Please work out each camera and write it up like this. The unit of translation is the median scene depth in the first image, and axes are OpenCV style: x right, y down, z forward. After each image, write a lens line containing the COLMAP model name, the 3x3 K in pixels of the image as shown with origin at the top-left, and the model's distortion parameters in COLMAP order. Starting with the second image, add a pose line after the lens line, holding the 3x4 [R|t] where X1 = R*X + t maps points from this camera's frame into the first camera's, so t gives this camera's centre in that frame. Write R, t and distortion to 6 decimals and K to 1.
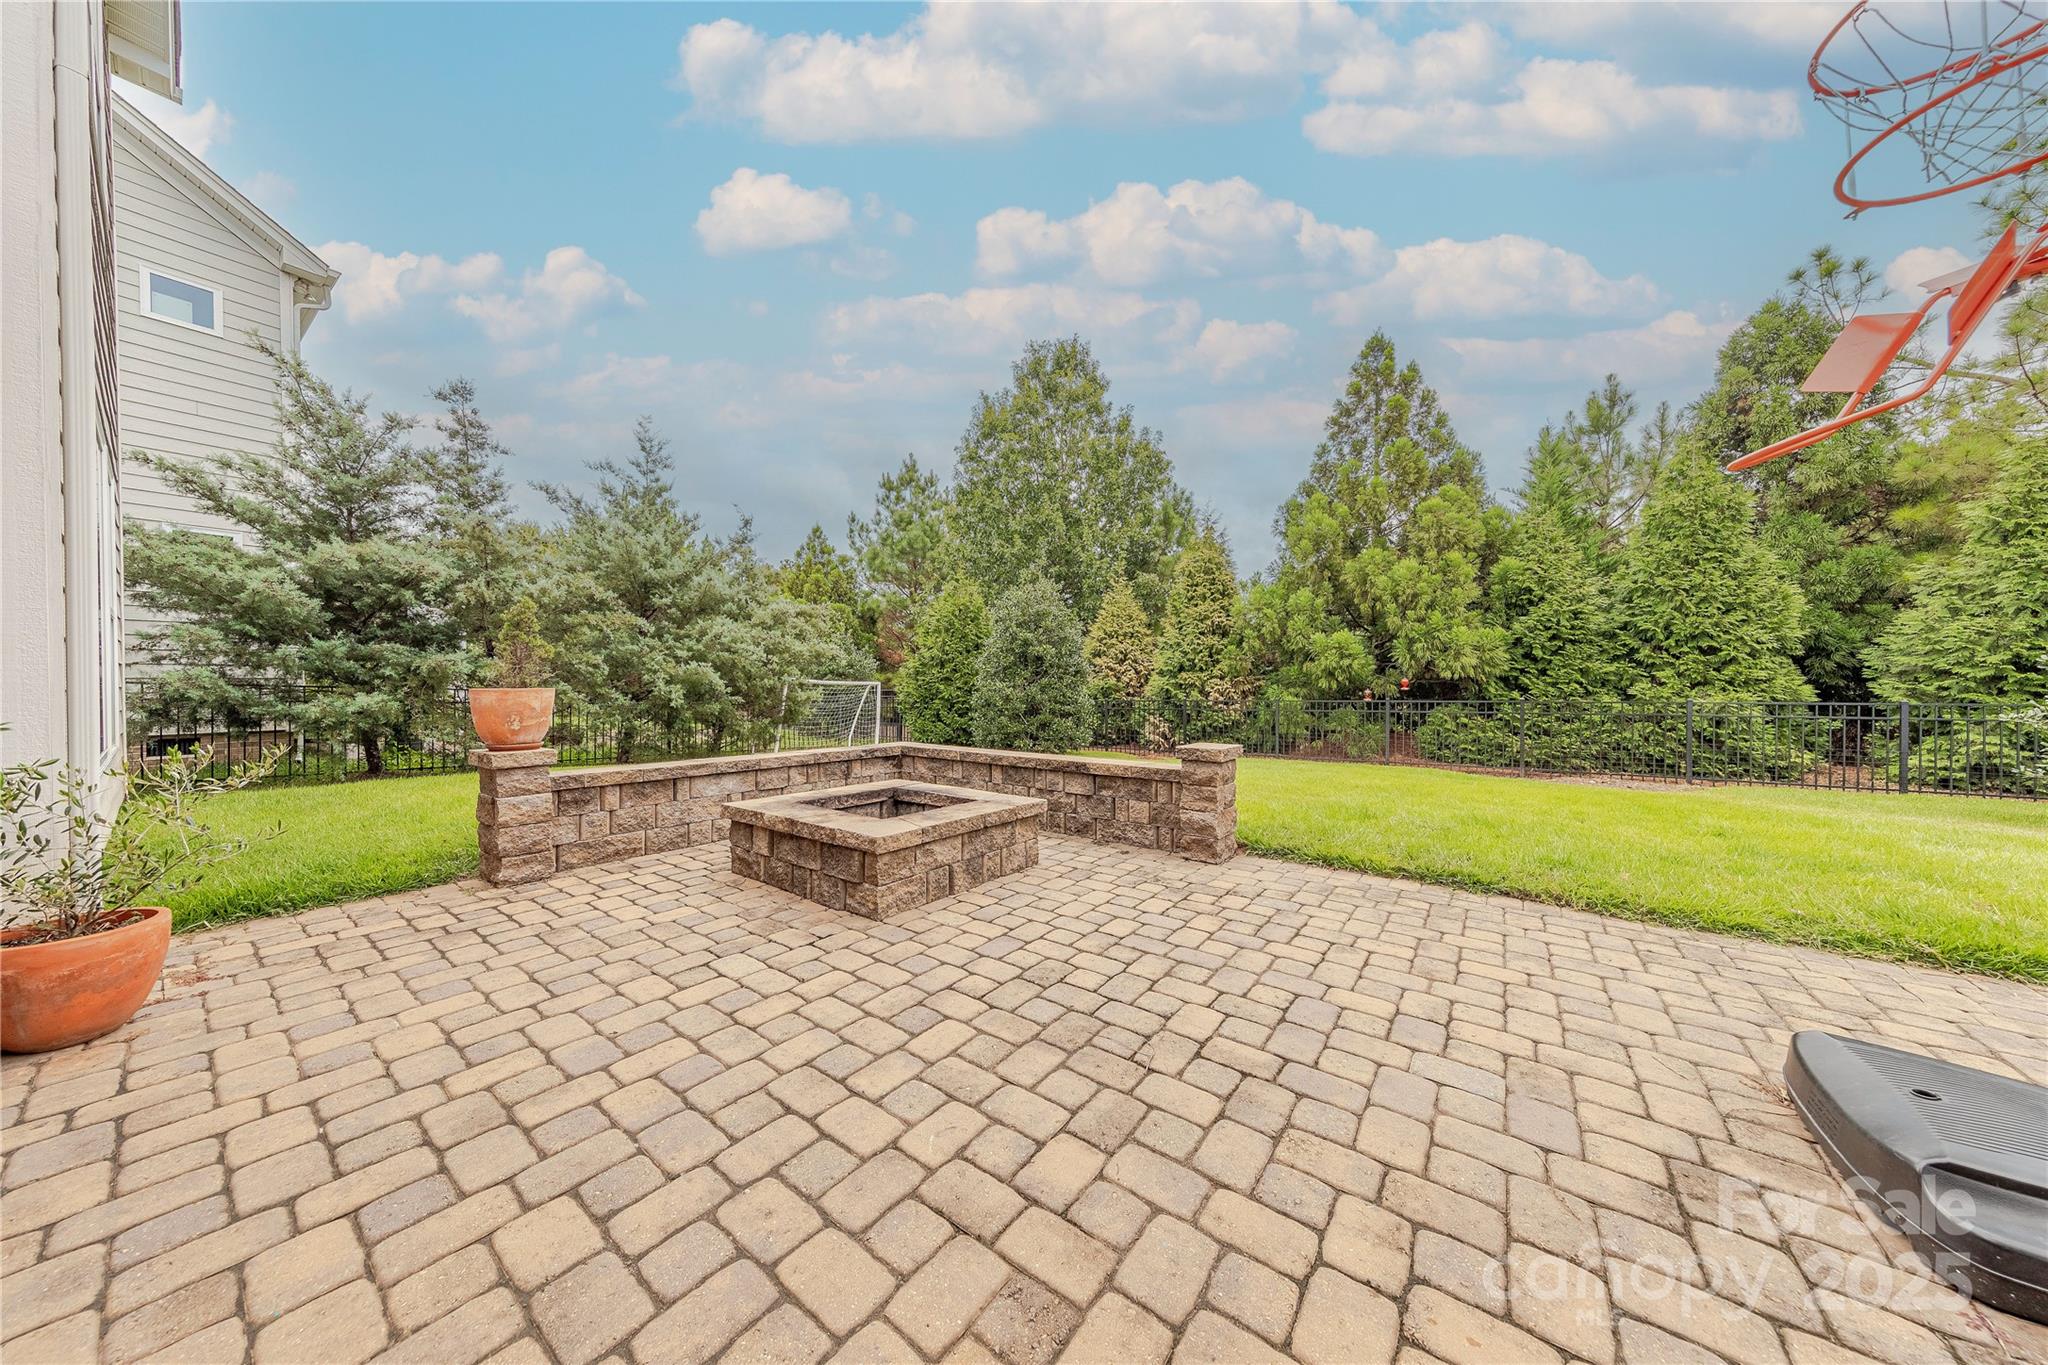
lens RADIAL K [[646.0, 0, 1021.5], [0, 646.0, 688.7], [0, 0, 1]] dist [0.010593, -0.001250]
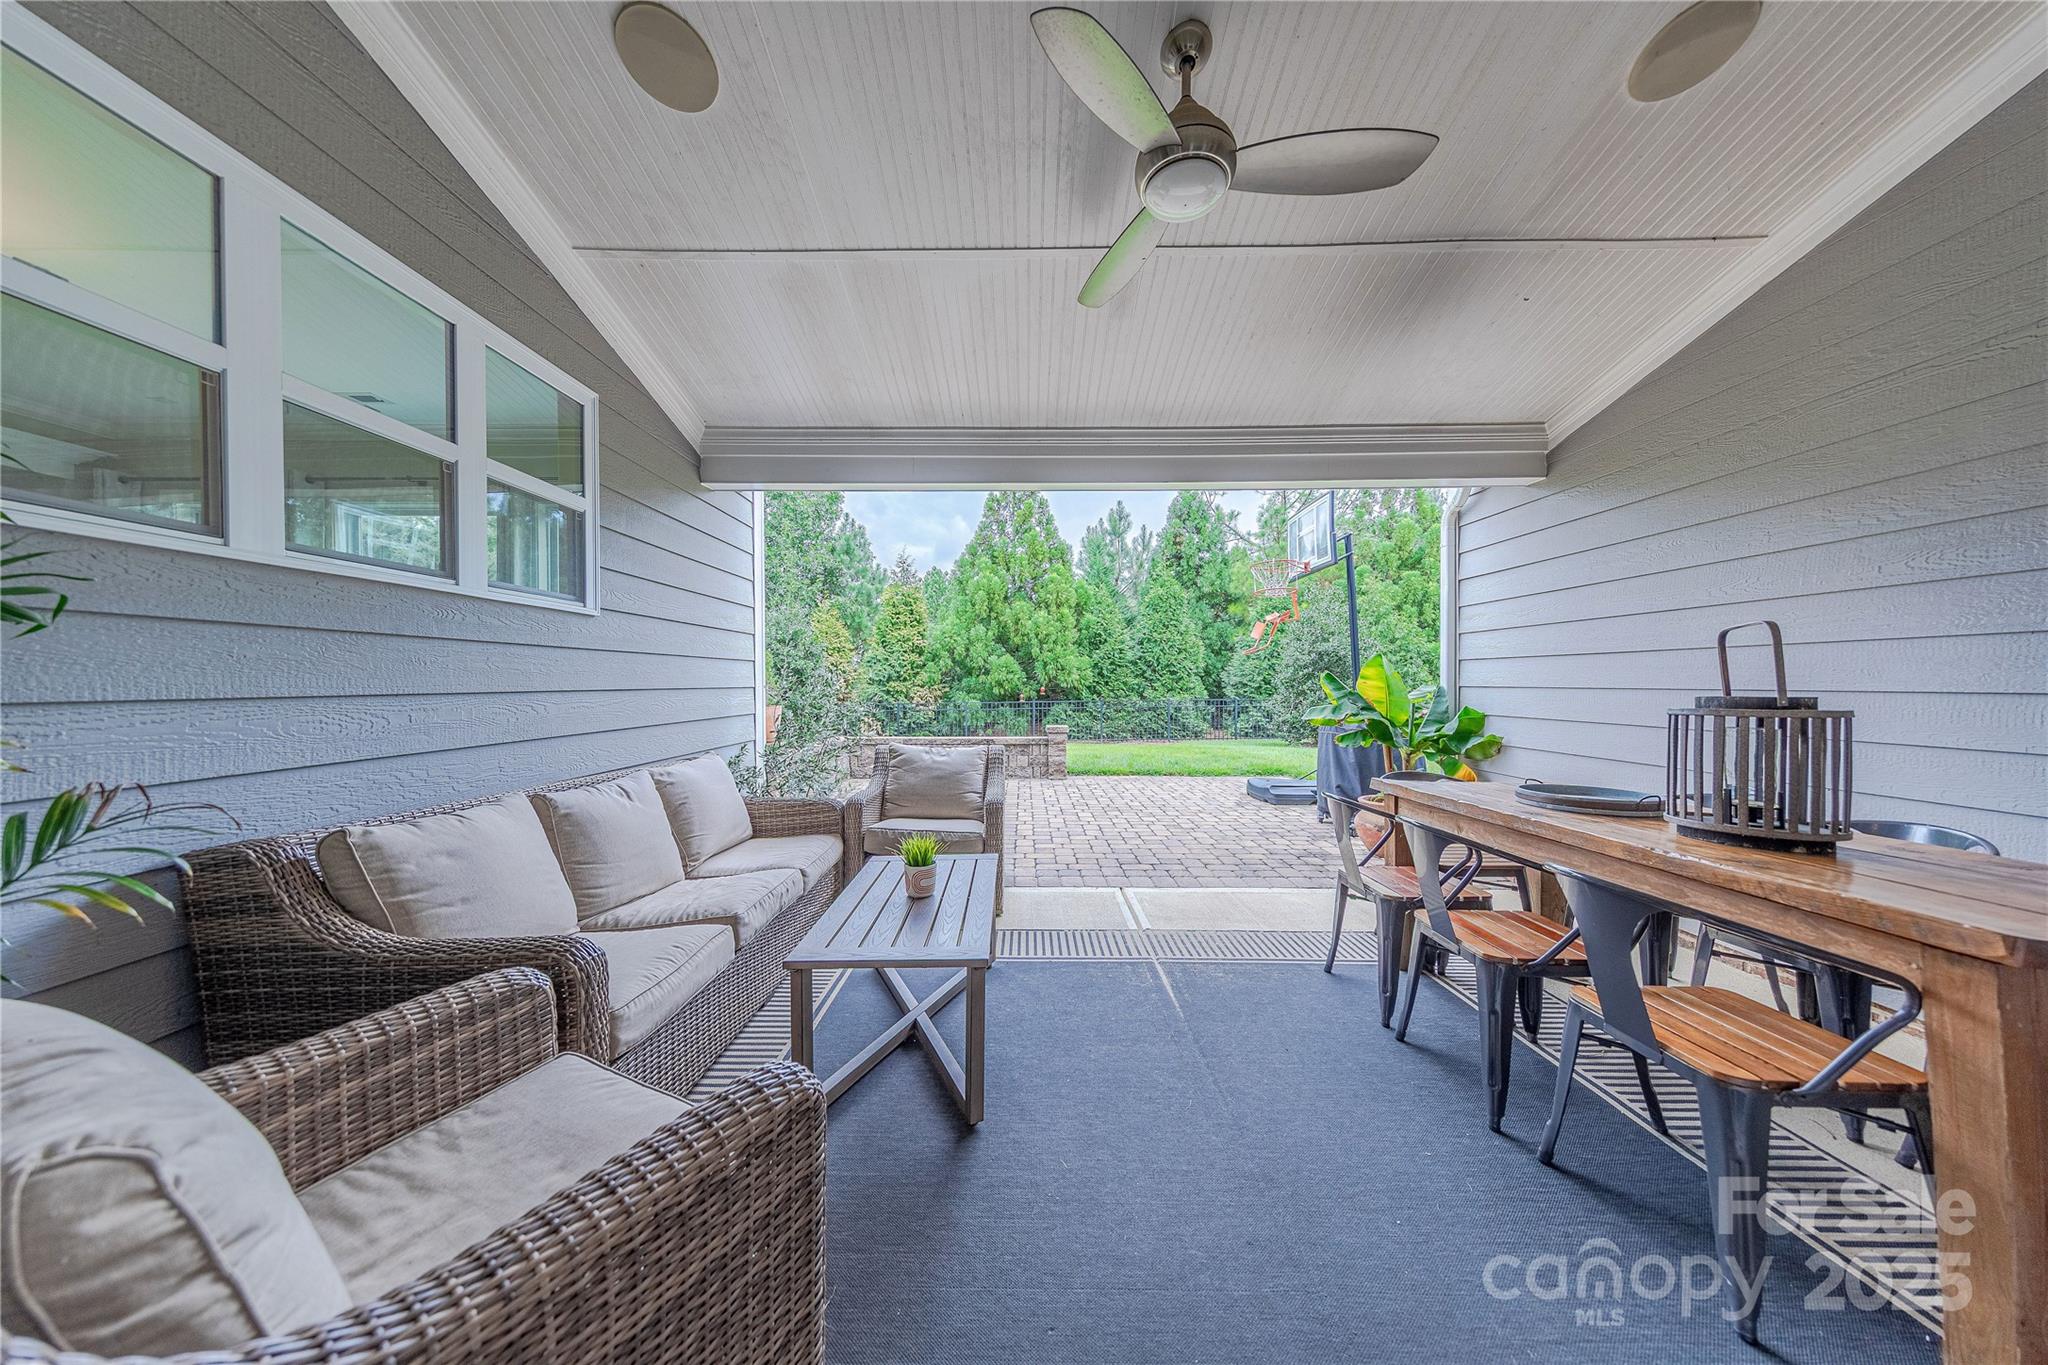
lens RADIAL K [[646.0, 0, 1025.2], [0, 646.0, 688.4], [0, 0, 1]] dist [0.010593, -0.001250]
pose [[0.800726, -0.005095, 0.599010, -0.404693], [0.006179, 0.999981, 0.000246, -0.014334], [-0.599000, 0.003504, 0.800742, -0.244913]]
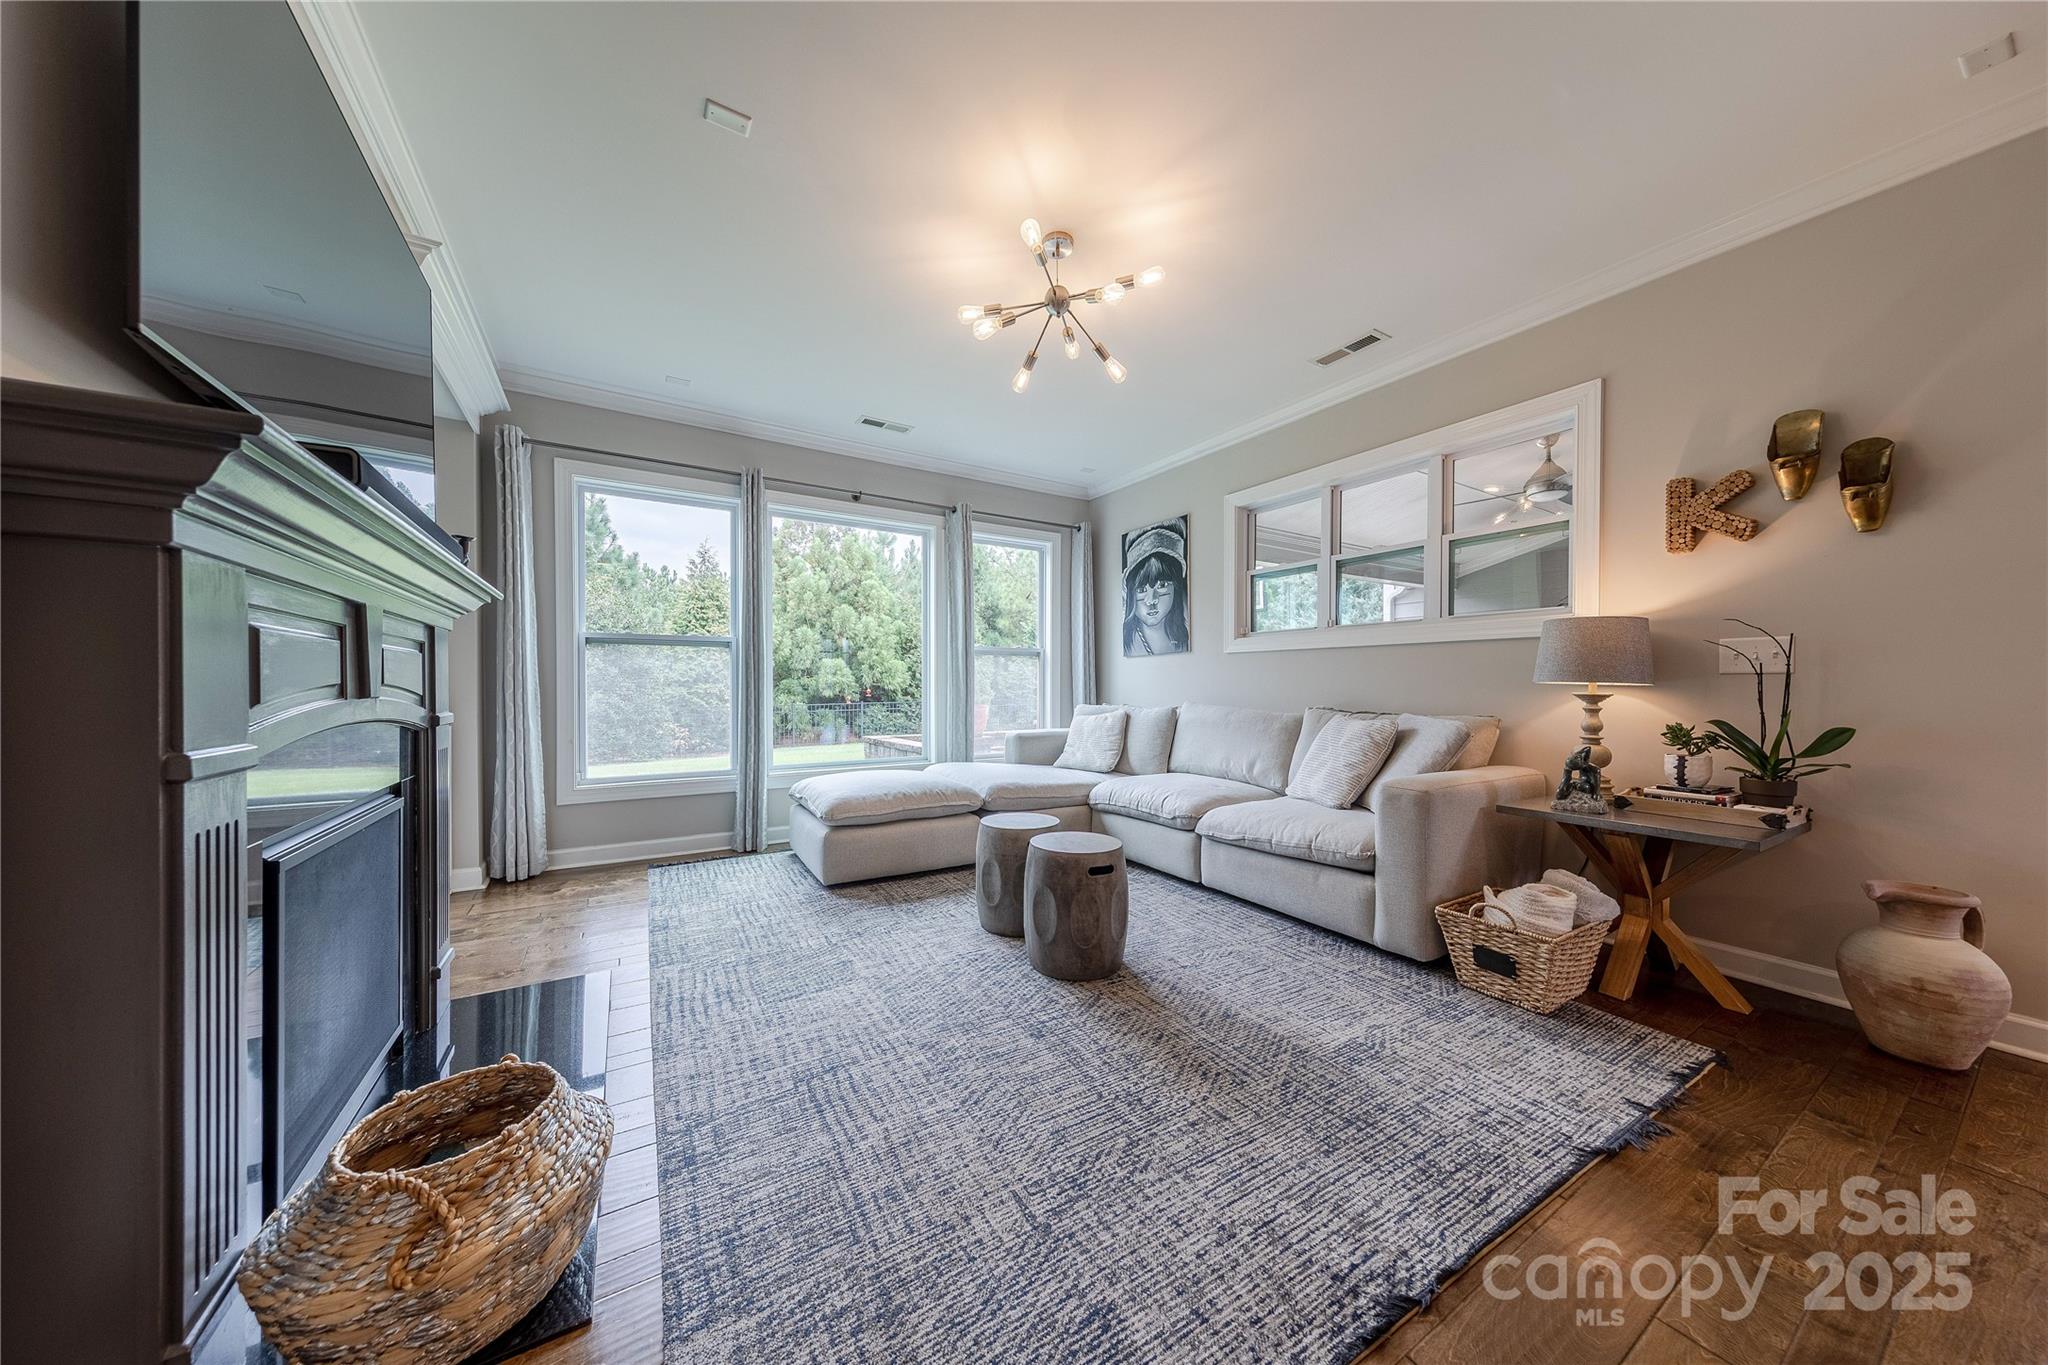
lens RADIAL K [[646.0, 0, 1020.5], [0, 646.0, 683.7], [0, 0, 1]] dist [0.010593, -0.001250]
pose [[0.374846, 0.006529, 0.927064, -0.813988], [0.004364, 0.999952, -0.008807, -0.015513], [-0.927077, 0.007347, 0.374799, 0.041844]]
